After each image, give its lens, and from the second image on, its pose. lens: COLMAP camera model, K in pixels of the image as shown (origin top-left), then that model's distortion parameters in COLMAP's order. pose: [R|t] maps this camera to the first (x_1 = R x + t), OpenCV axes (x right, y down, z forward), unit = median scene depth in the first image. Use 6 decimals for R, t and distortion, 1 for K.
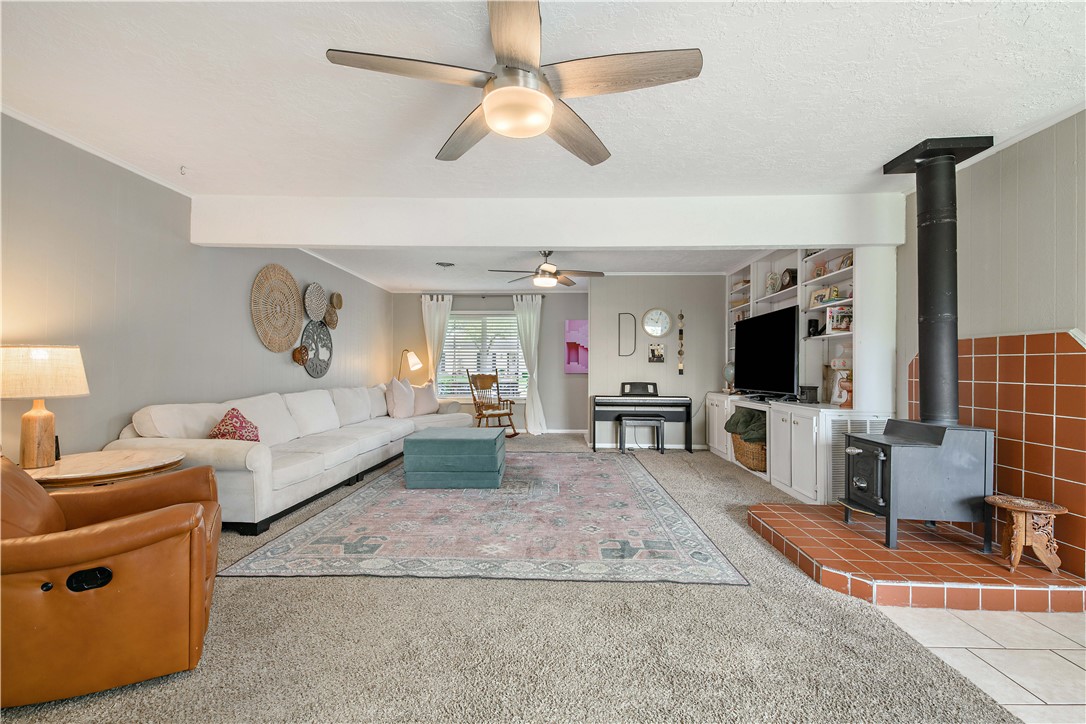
lens RADIAL K [[467.1, 0, 543.0], [0, 467.1, 362.0], [0, 0, 1]] dist [0.030324, -0.000307]
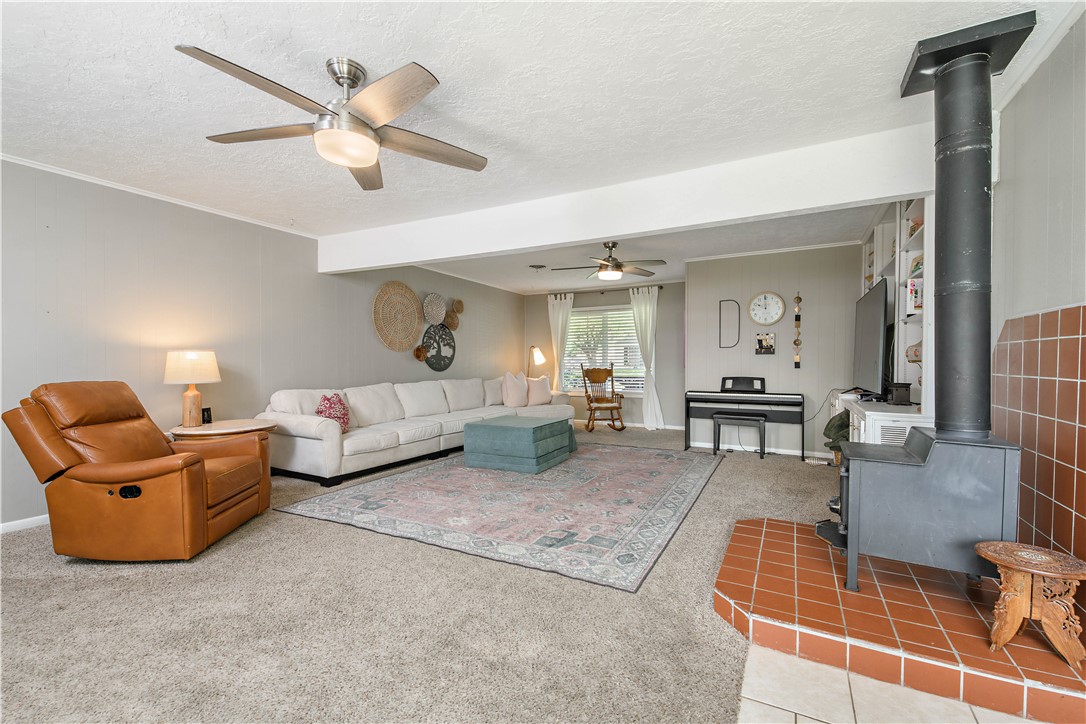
lens RADIAL K [[462.8, 0, 545.5], [0, 462.8, 366.7], [0, 0, 1]] dist [0.036520, -0.000292]
pose [[0.899178, -0.002847, -0.437573, 0.373374], [0.012773, 0.999723, 0.019743, 0.002483], [0.437396, -0.023342, 0.898966, 0.056322]]
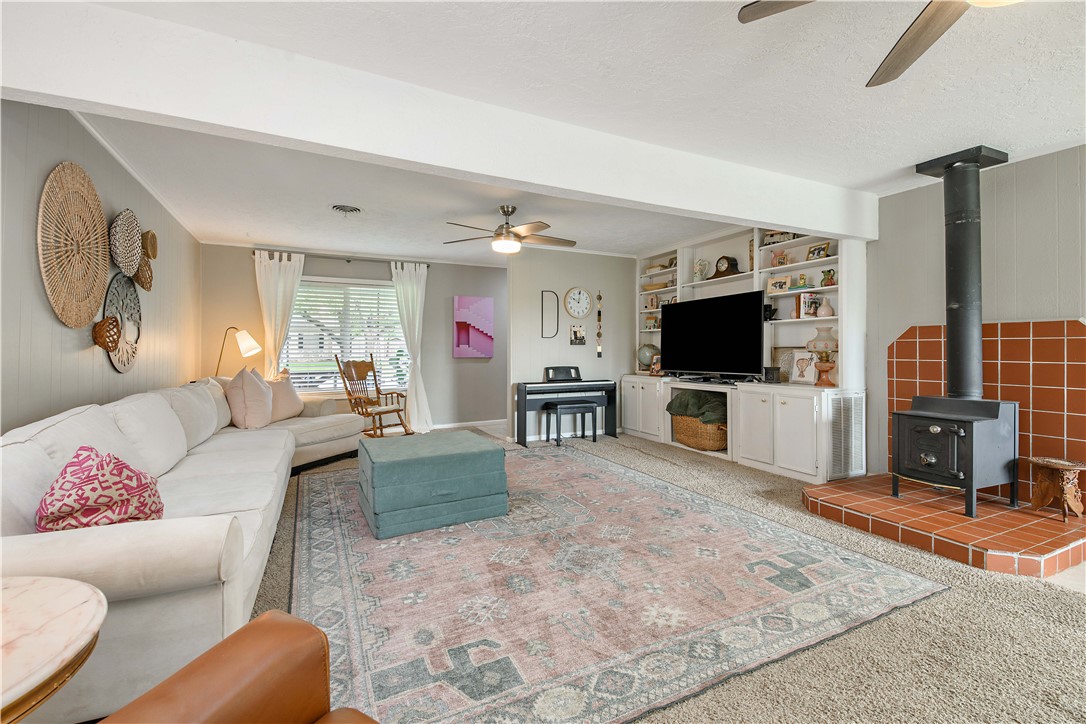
lens RADIAL K [[465.3, 0, 541.5], [0, 465.3, 344.0], [0, 0, 1]] dist [0.035463, -0.015243]
pose [[0.884323, -0.001043, 0.466875, -0.379239], [0.001305, 0.999999, -0.000238, -0.001350], [-0.466874, 0.000820, 0.884324, 0.303283]]
